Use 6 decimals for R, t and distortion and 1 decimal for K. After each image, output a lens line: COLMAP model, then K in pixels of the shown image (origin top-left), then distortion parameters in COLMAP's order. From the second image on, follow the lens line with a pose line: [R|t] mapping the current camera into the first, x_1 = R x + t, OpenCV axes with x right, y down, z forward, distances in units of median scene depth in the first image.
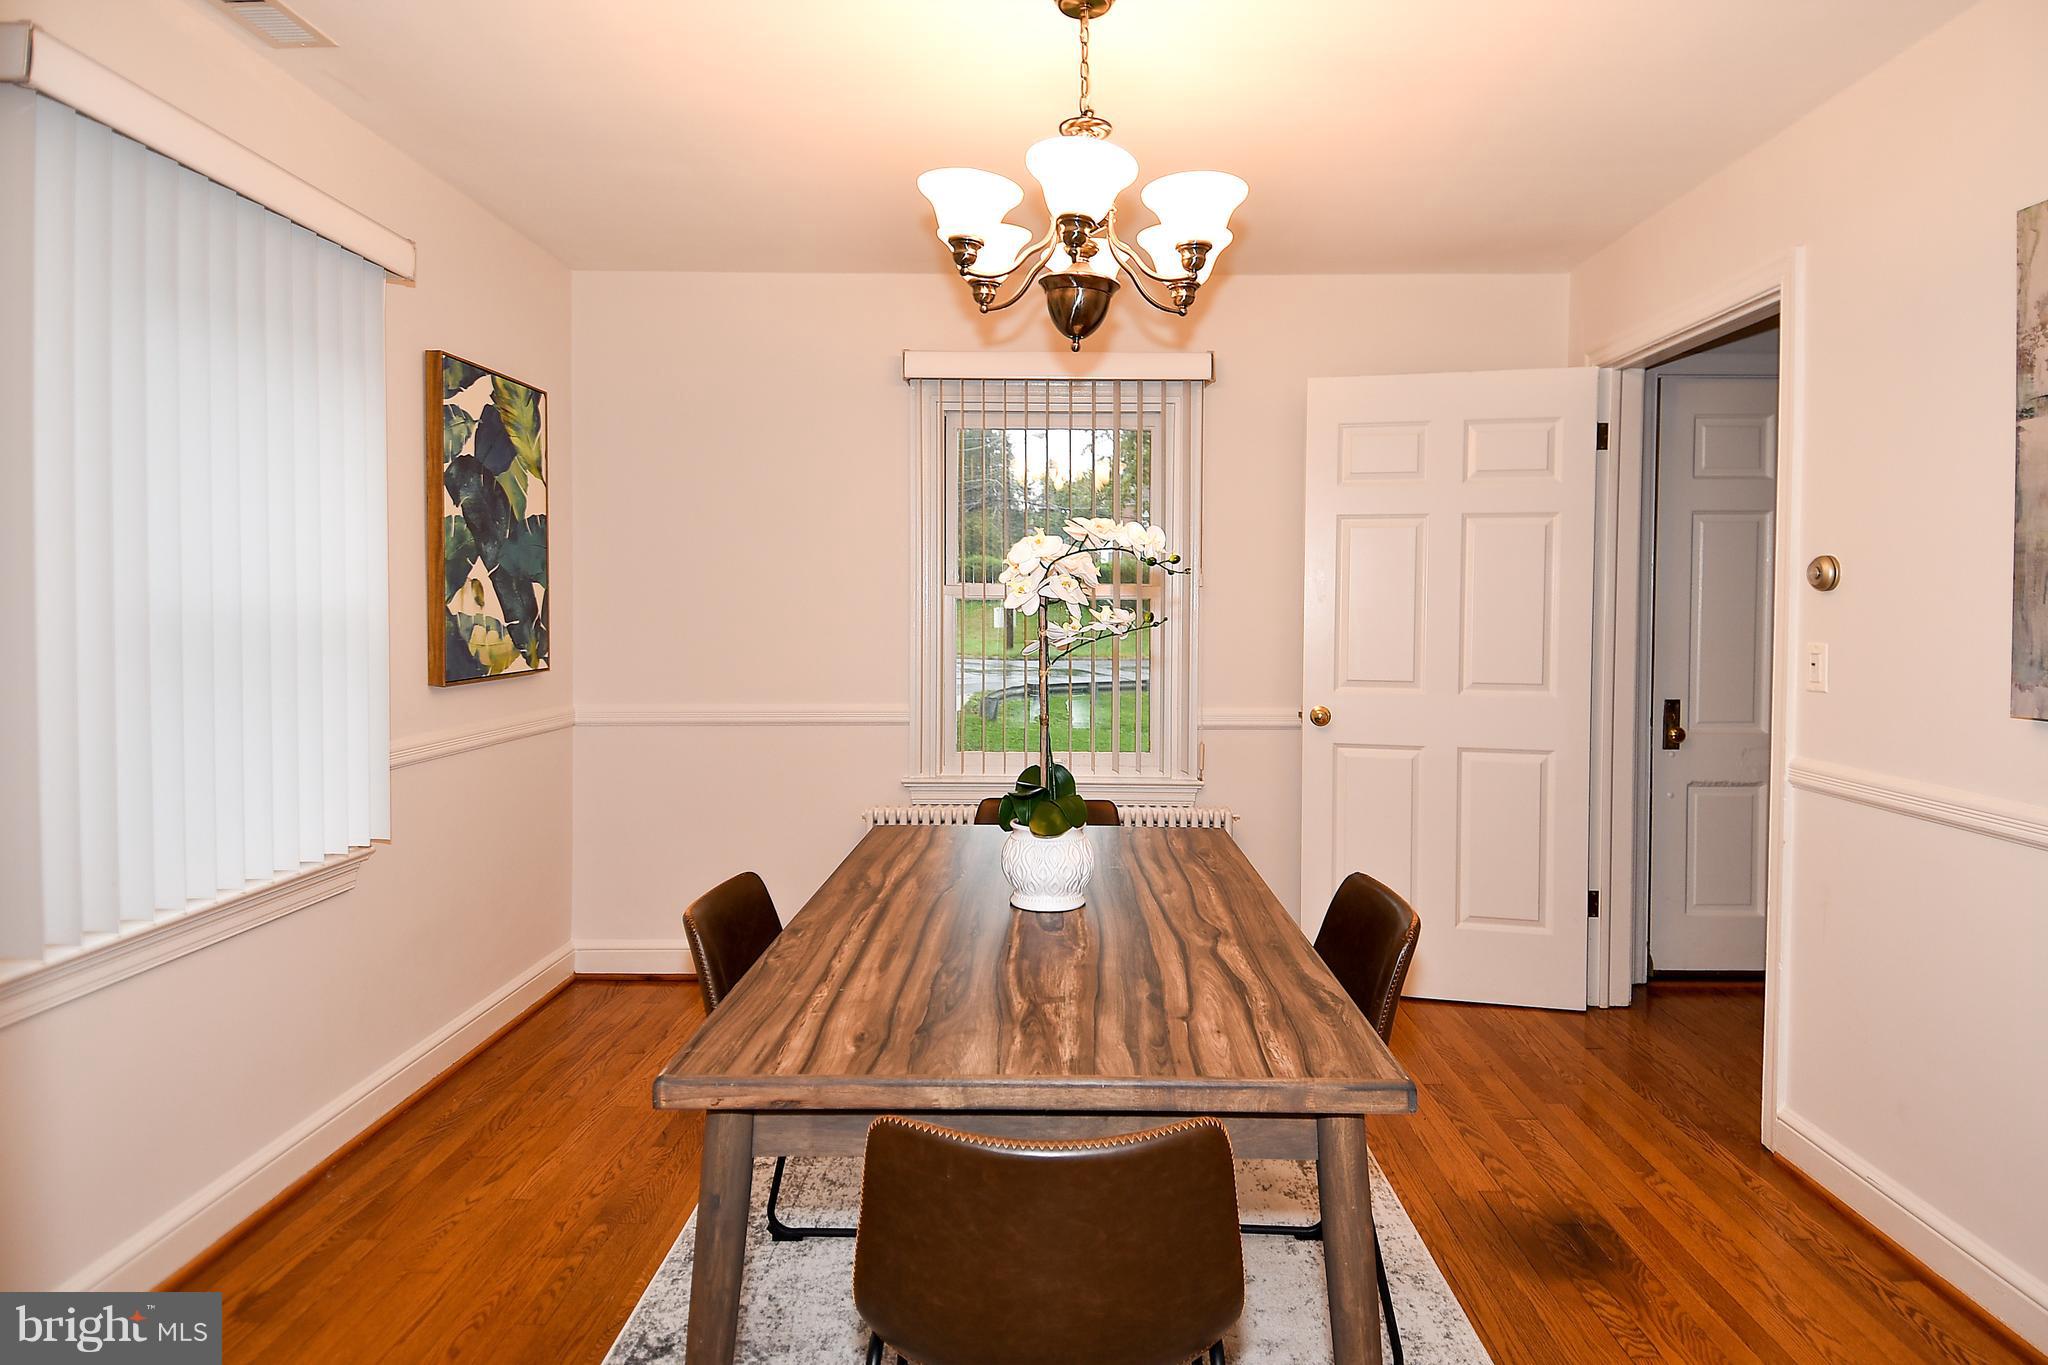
lens RADIAL K [[1106.0, 0, 1047.9], [0, 1106.0, 640.4], [0, 0, 1]] dist [0.055222, -0.041257]
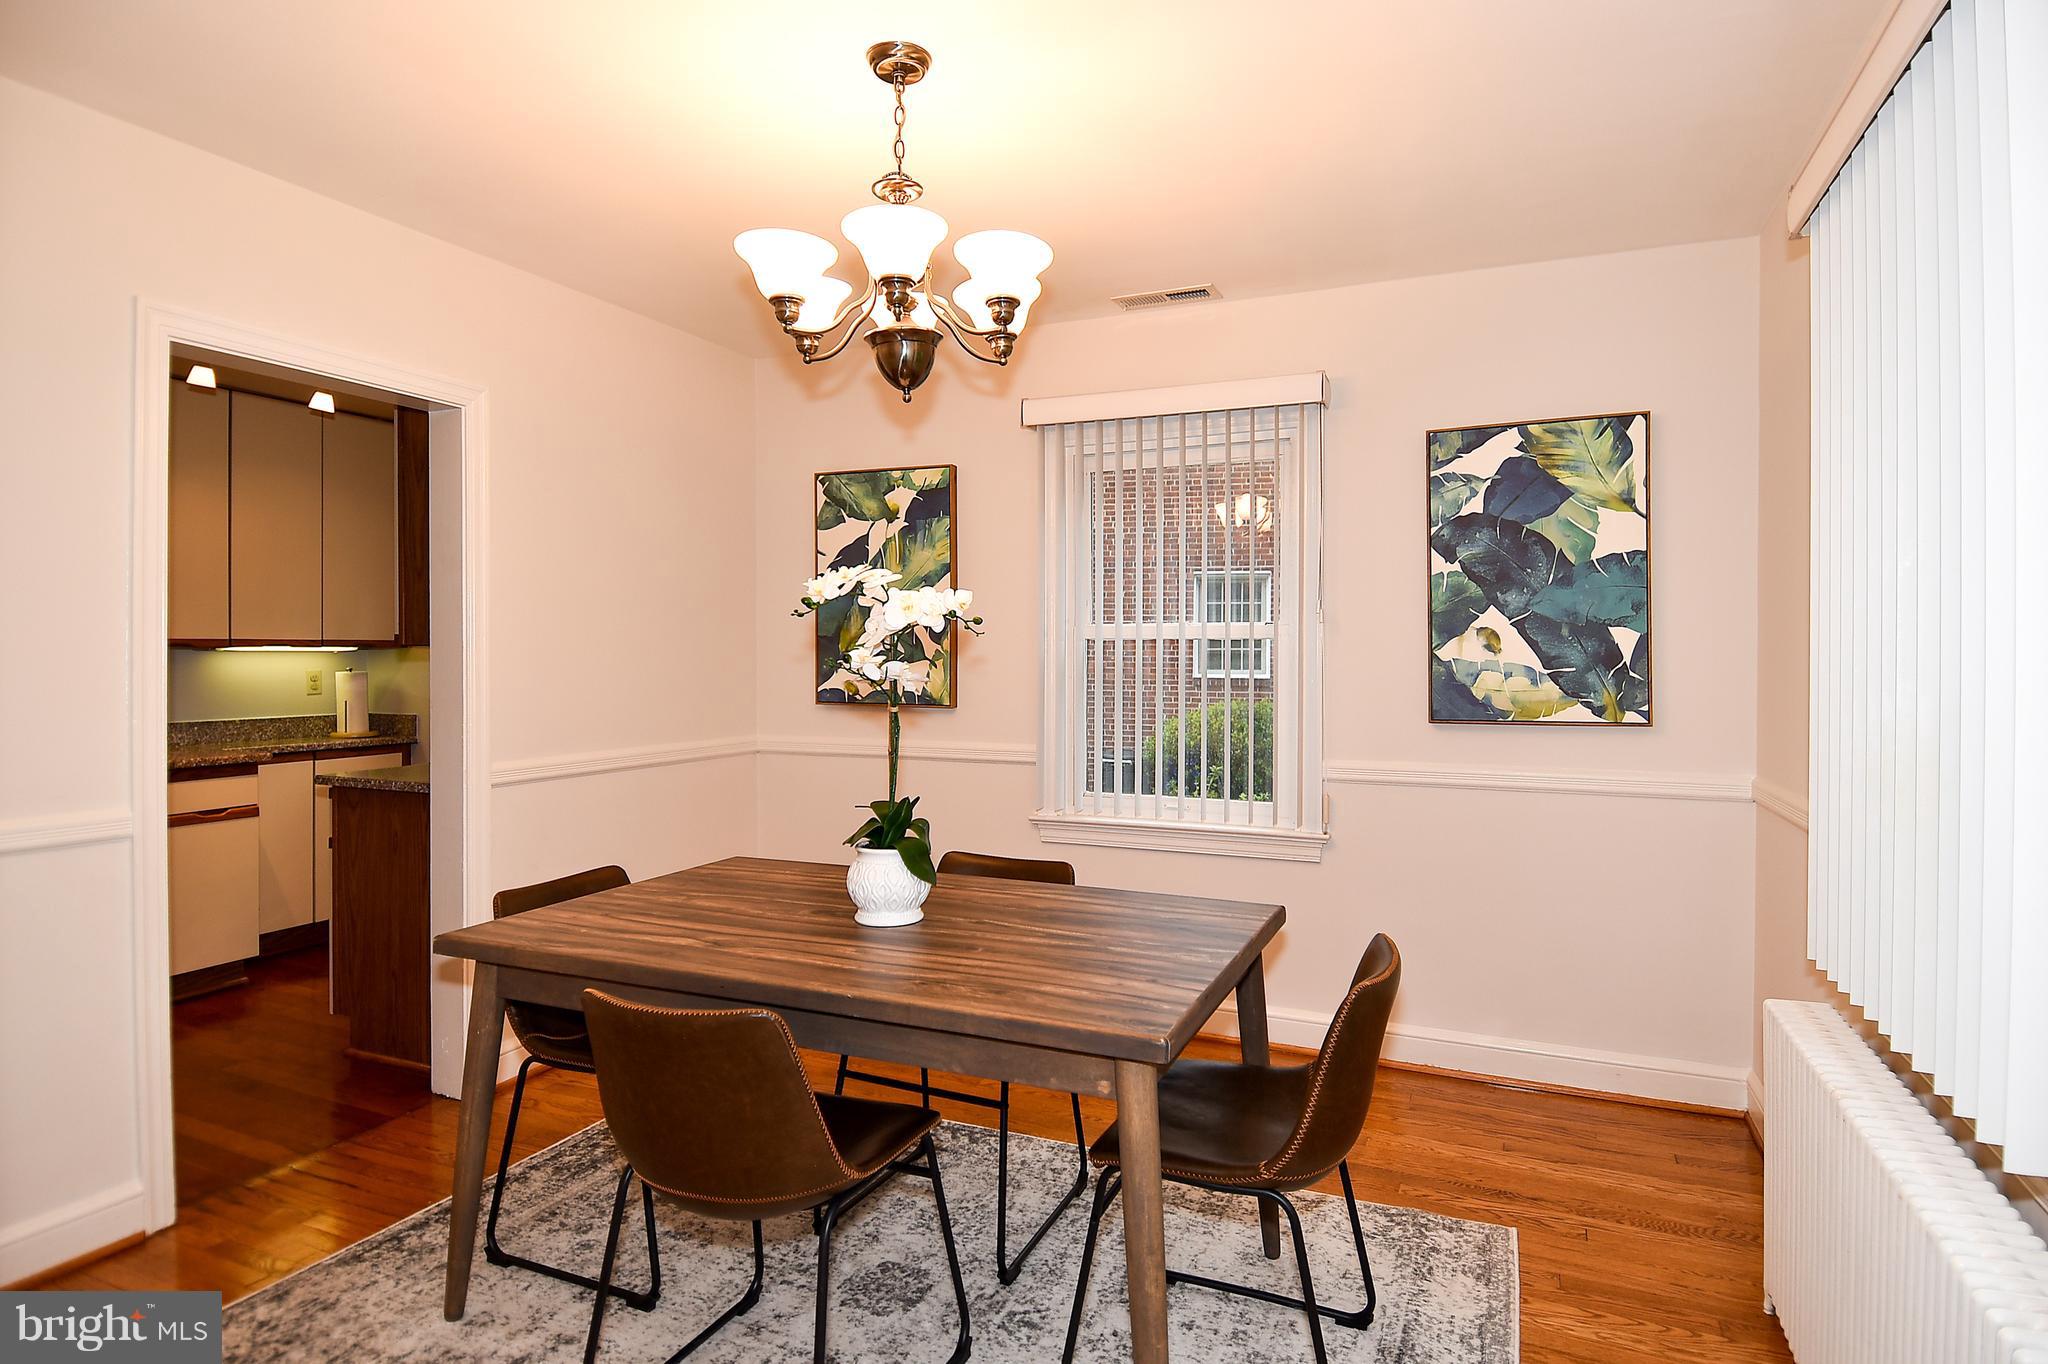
lens RADIAL K [[1078.6, 0, 1034.2], [0, 1078.6, 664.5], [0, 0, 1]] dist [0.060251, -0.068194]
pose [[-0.391765, 0.006916, -0.920039, 0.619981], [-0.029816, 0.999351, 0.020208, -0.028461], [0.919582, 0.035349, -0.391305, 1.034427]]
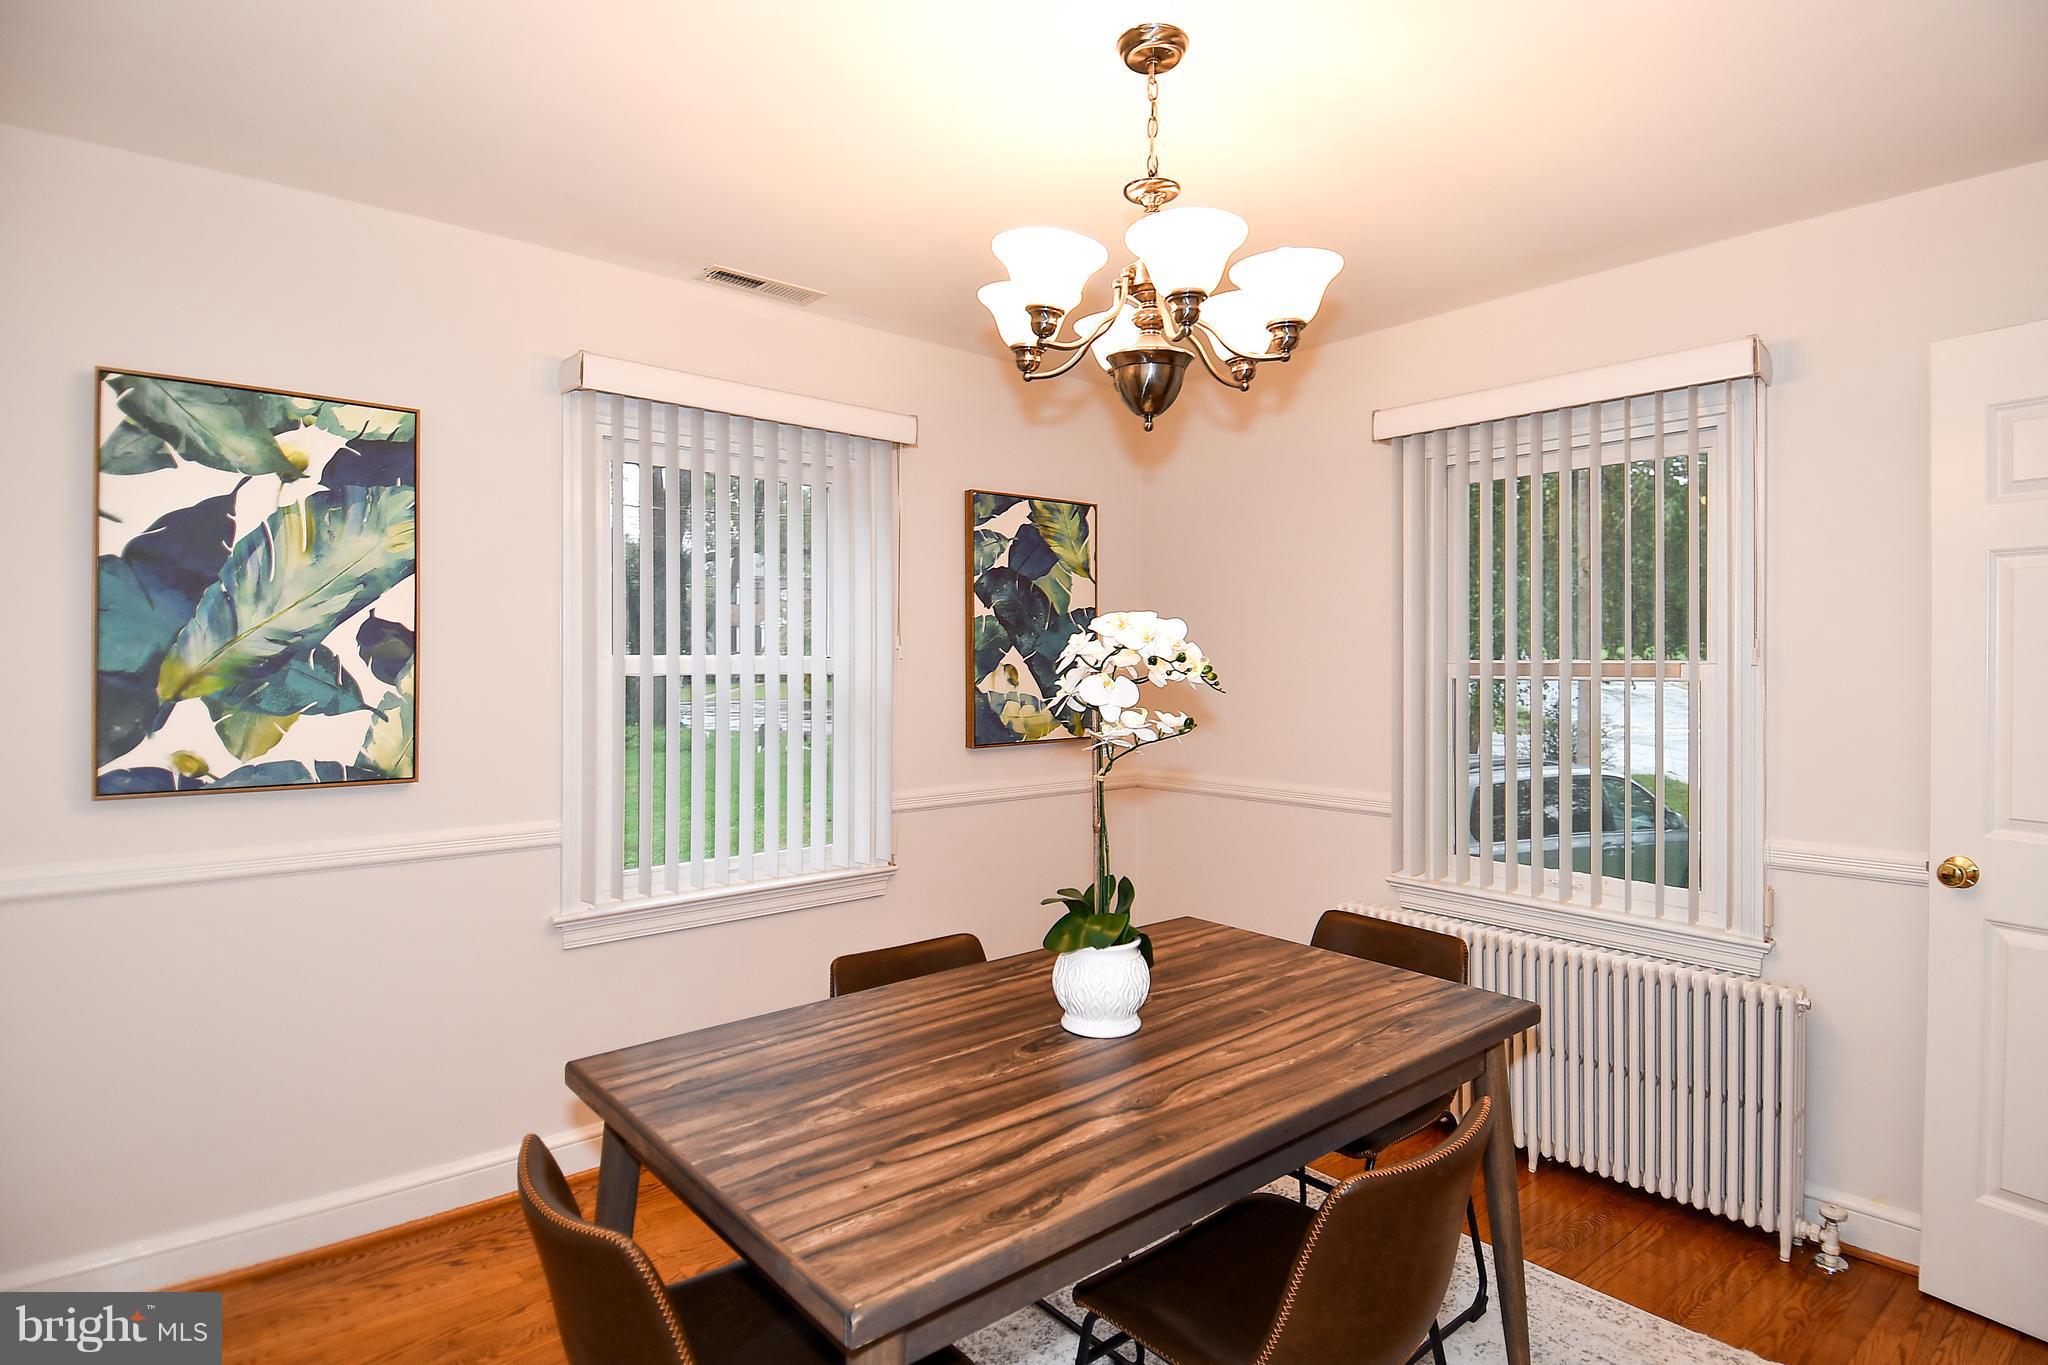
lens RADIAL K [[1078.6, 0, 1034.2], [0, 1078.6, 665.0], [0, 0, 1]] dist [0.060251, -0.068194]
pose [[0.656729, -0.001781, -0.754125, 0.430915], [-0.020214, 0.999596, -0.019963, -0.031092], [0.753856, 0.028354, 0.656428, 0.231080]]
